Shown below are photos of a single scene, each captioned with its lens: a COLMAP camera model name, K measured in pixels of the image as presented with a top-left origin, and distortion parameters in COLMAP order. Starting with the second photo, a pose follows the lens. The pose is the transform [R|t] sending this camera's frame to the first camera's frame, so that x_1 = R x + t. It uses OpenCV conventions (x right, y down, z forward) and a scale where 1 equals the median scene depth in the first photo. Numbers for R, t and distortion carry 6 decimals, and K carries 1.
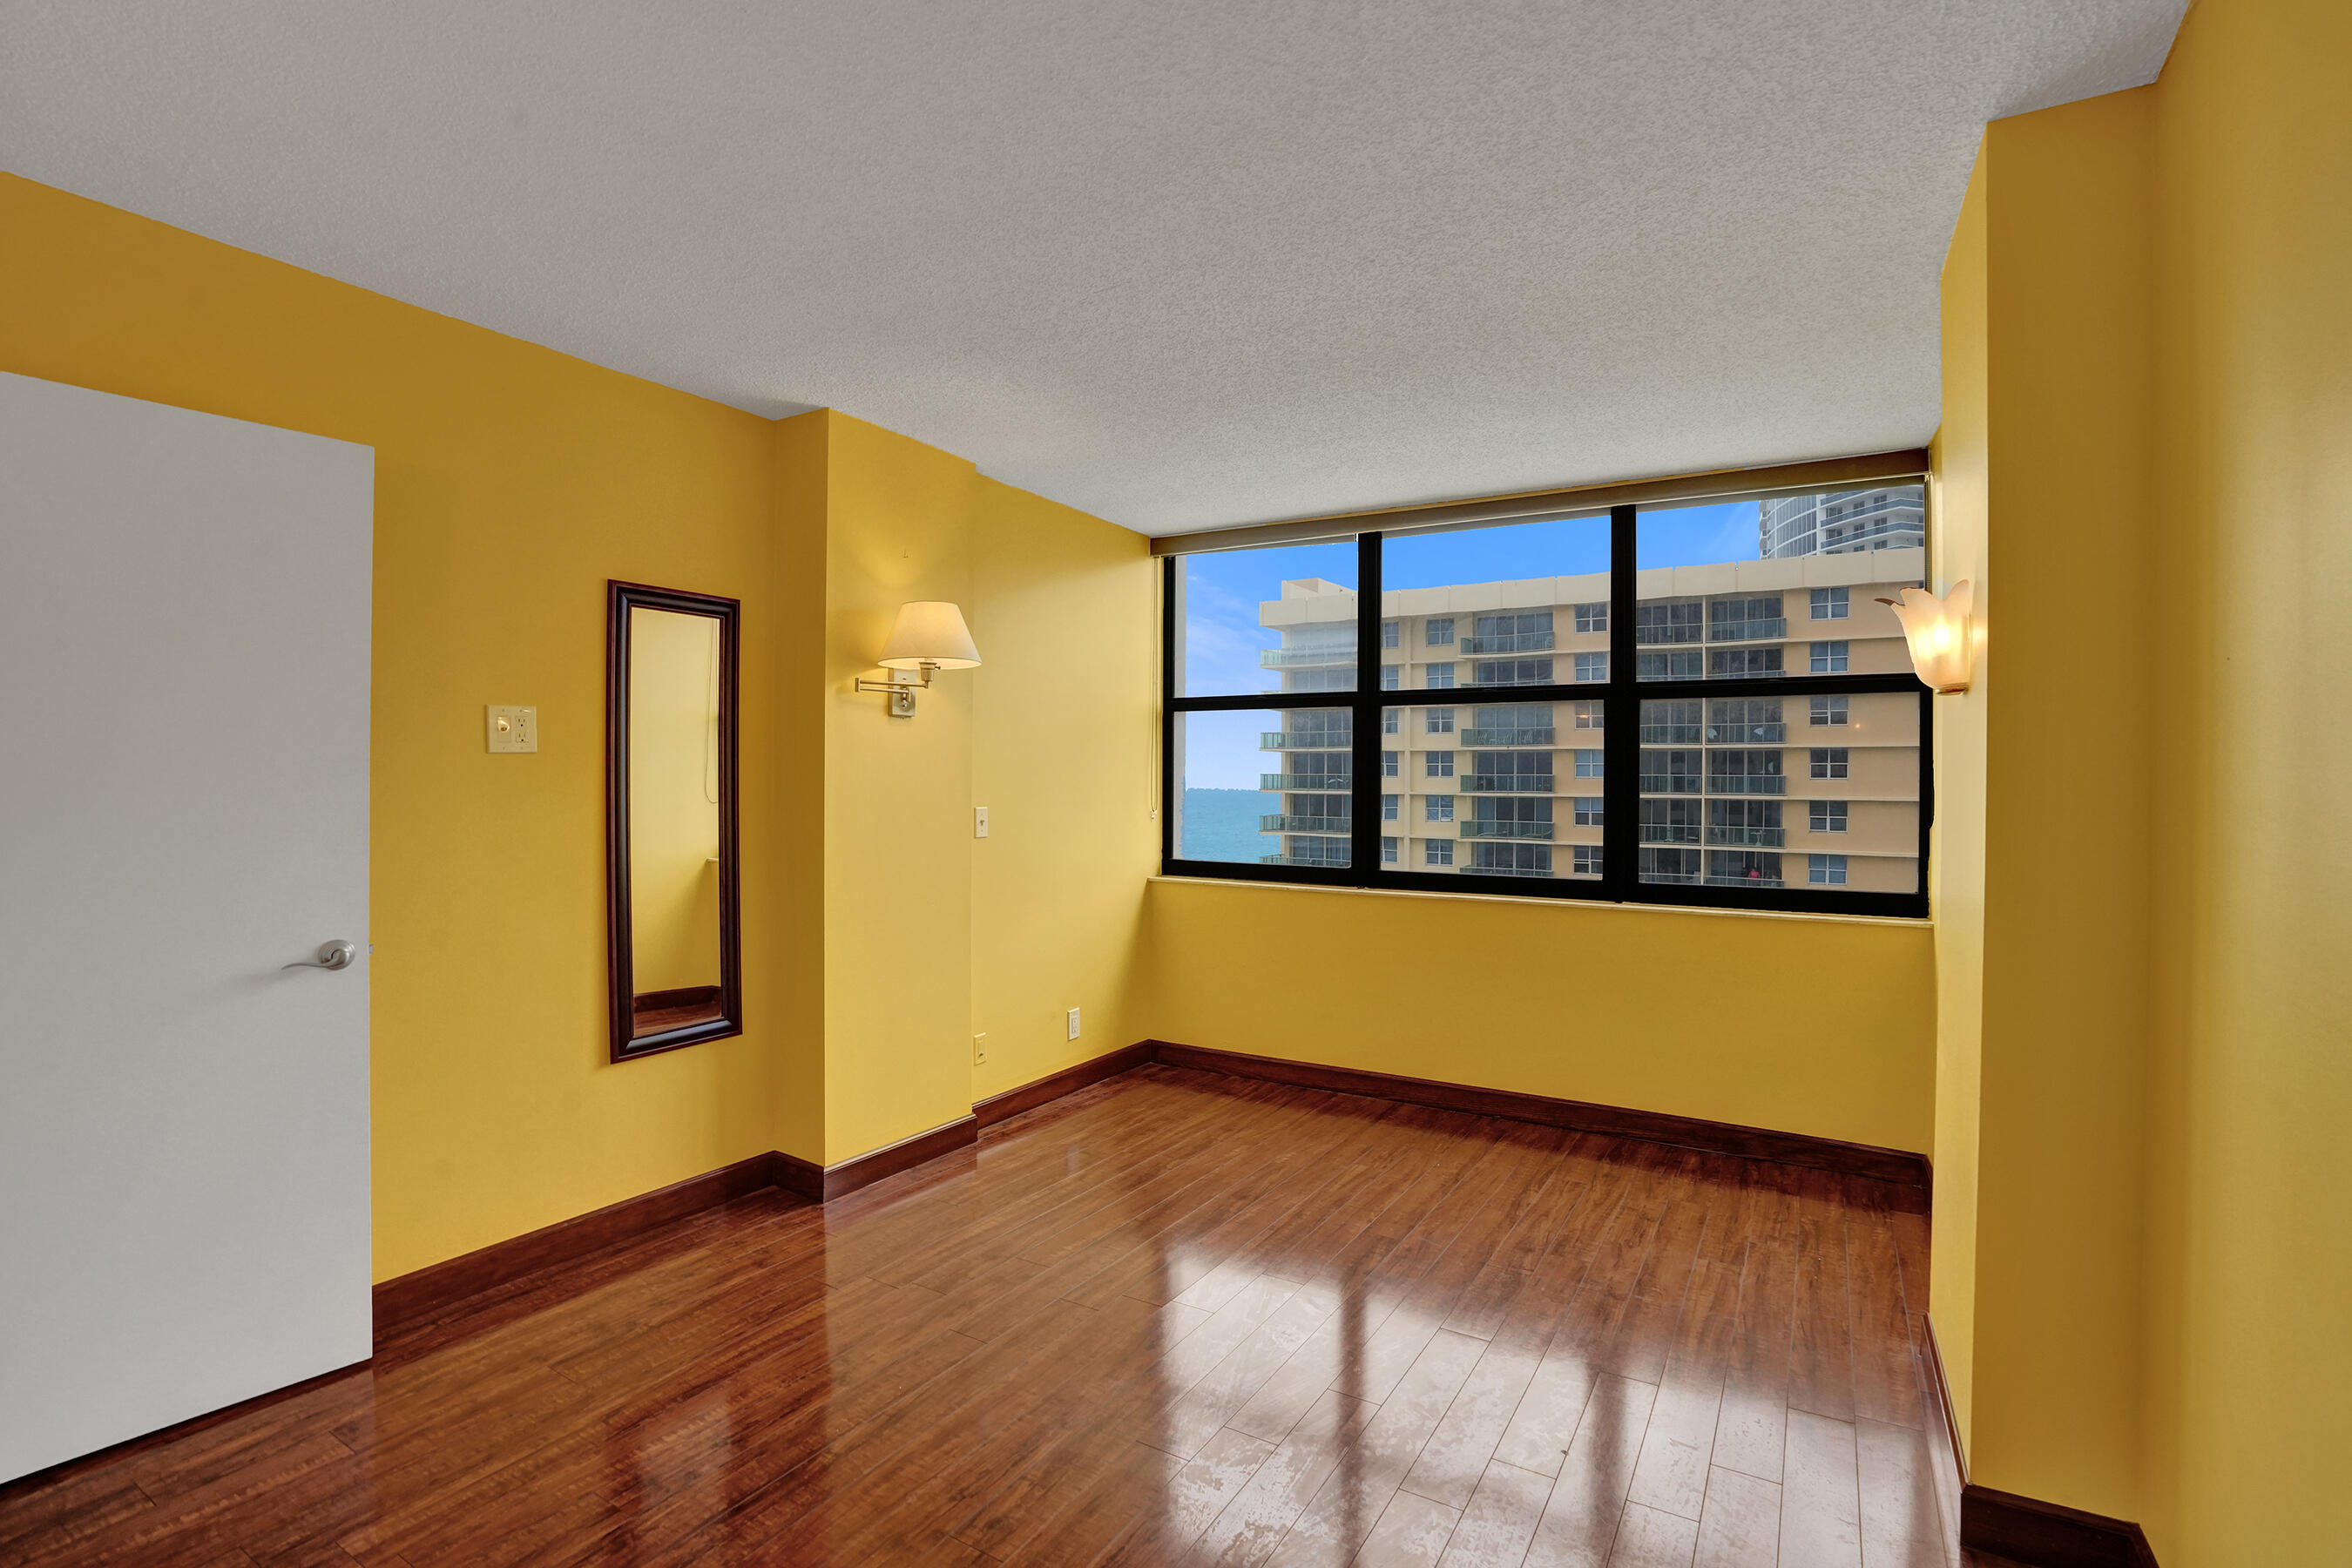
lens RADIAL K [[1098.3, 0, 1179.4], [0, 1098.3, 807.8], [0, 0, 1]] dist [-0.076610, 0.034718]
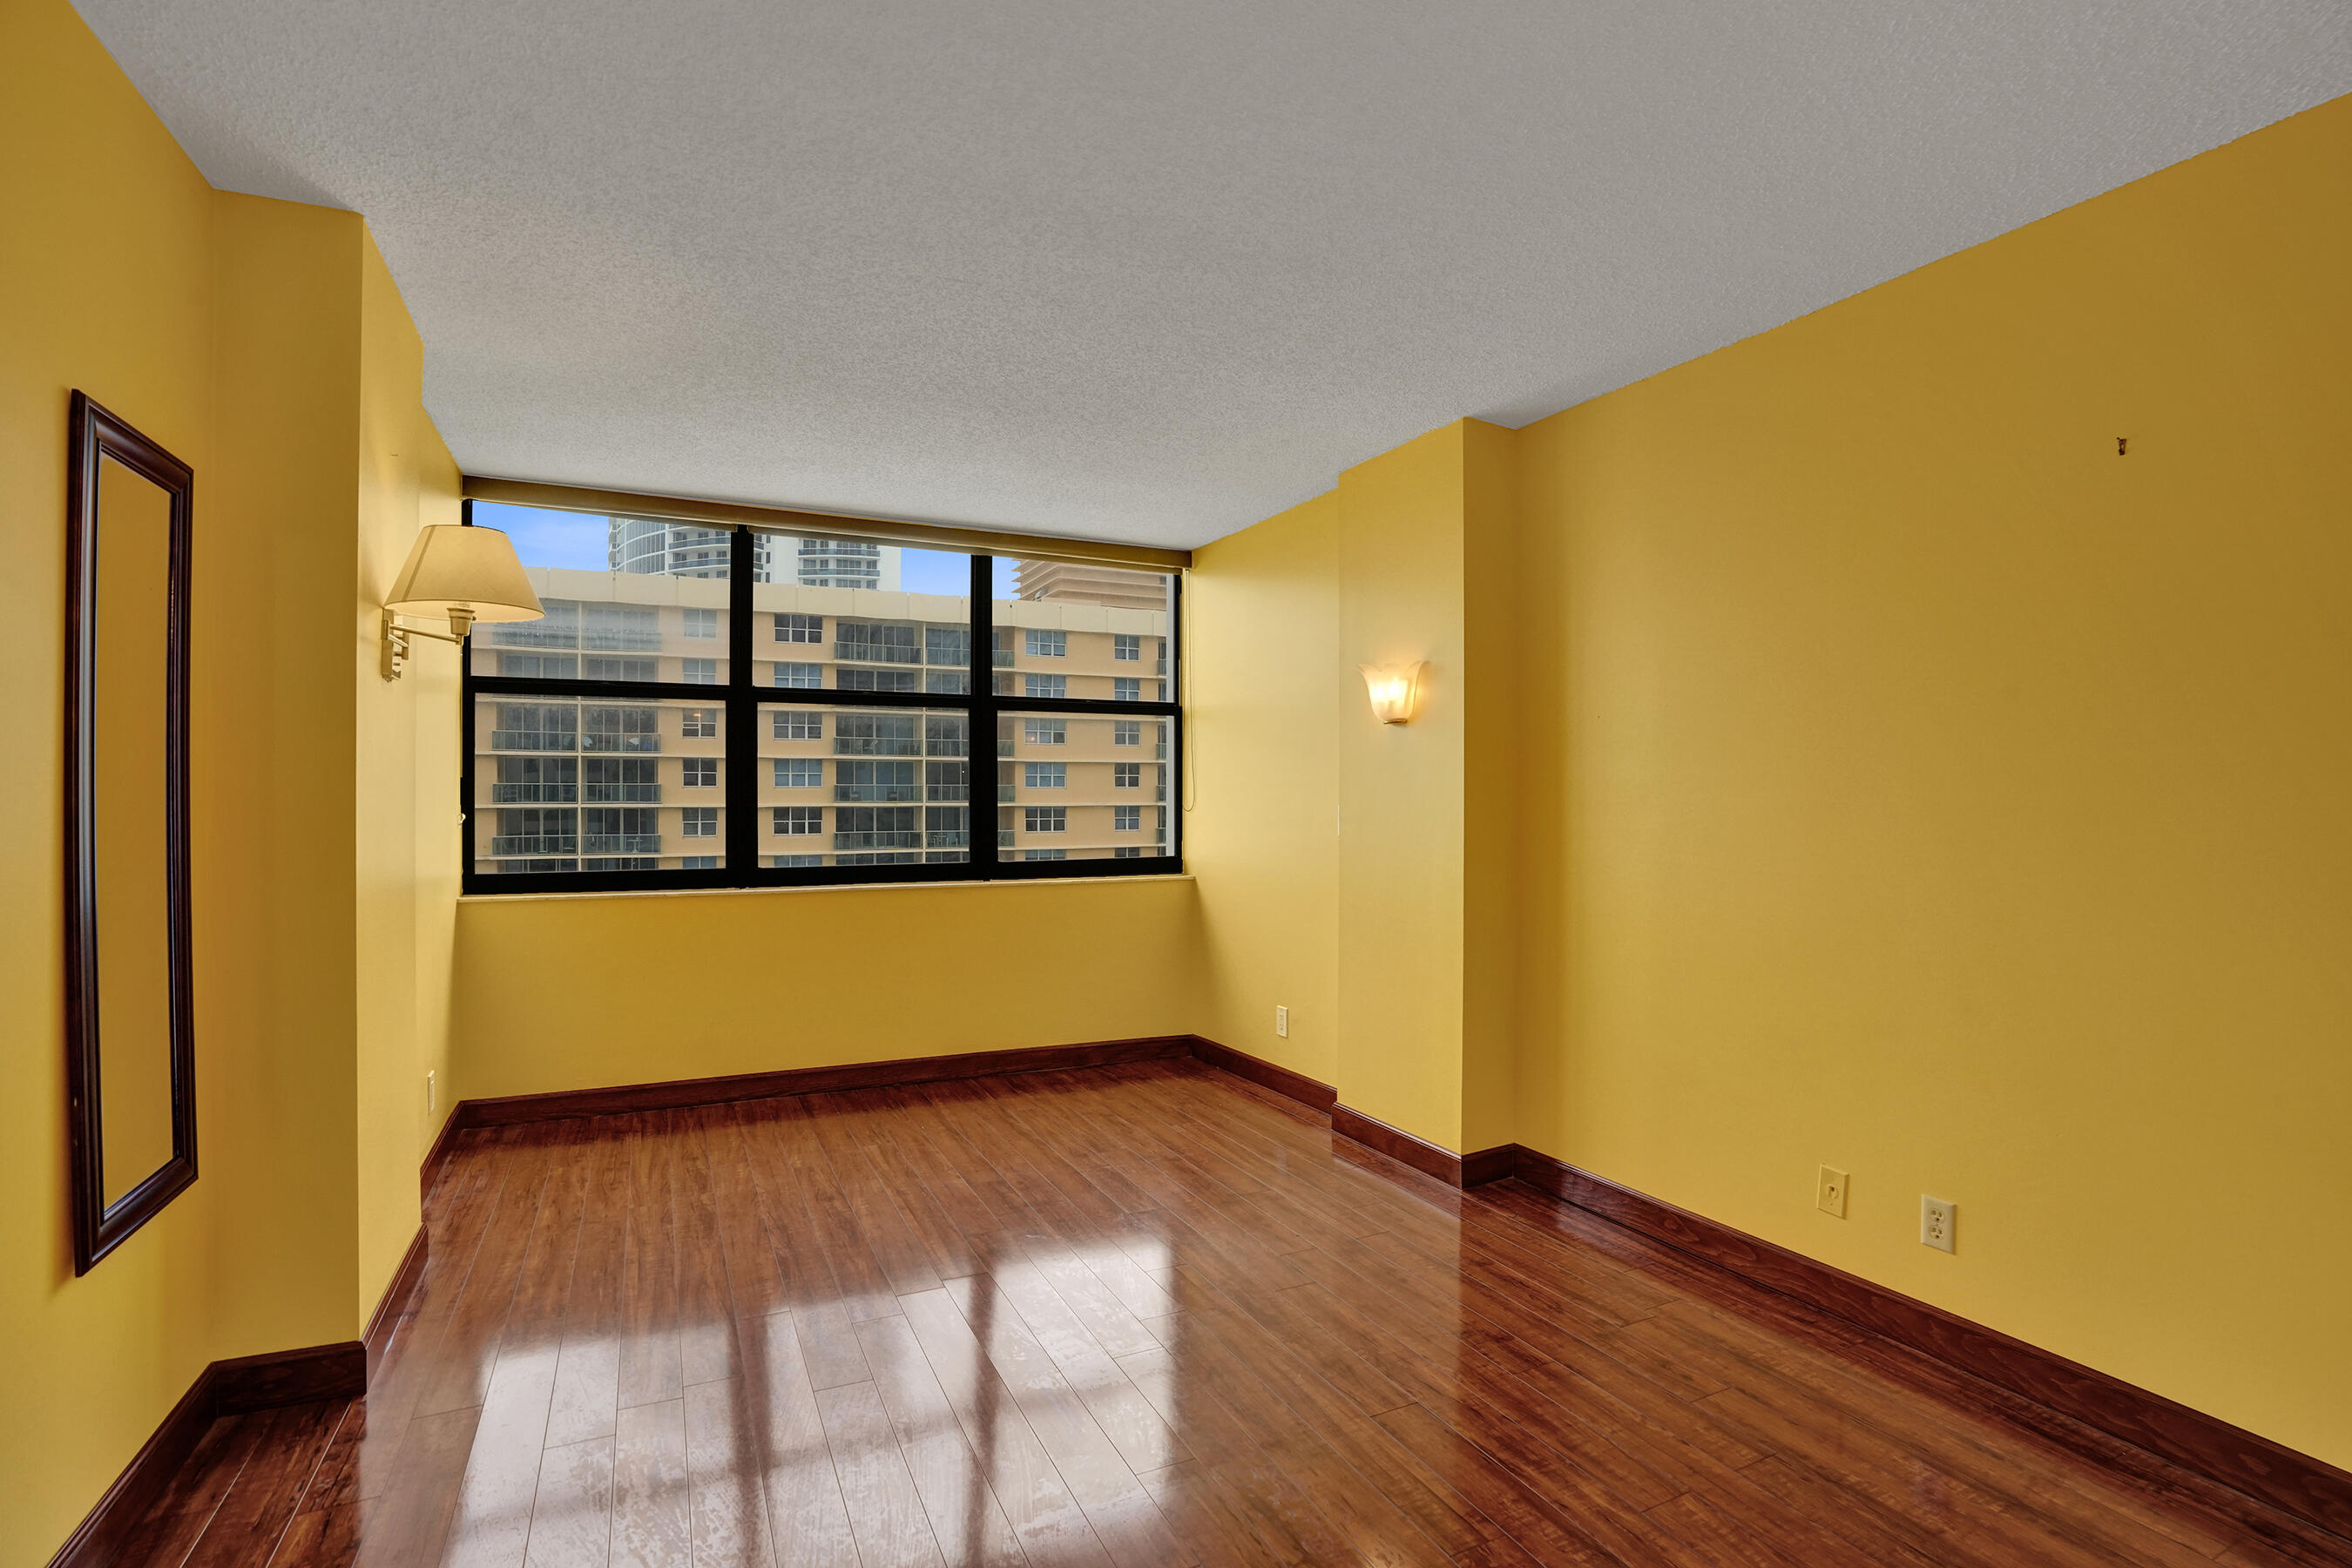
lens RADIAL K [[1092.3, 0, 1174.9], [0, 1092.3, 793.1], [0, 0, 1]] dist [-0.072031, 0.028798]
pose [[0.548960, -0.005369, 0.835832, -0.412700], [0.024007, 0.999668, -0.009346, 0.005980], [-0.835504, 0.025196, 0.548906, 0.139912]]
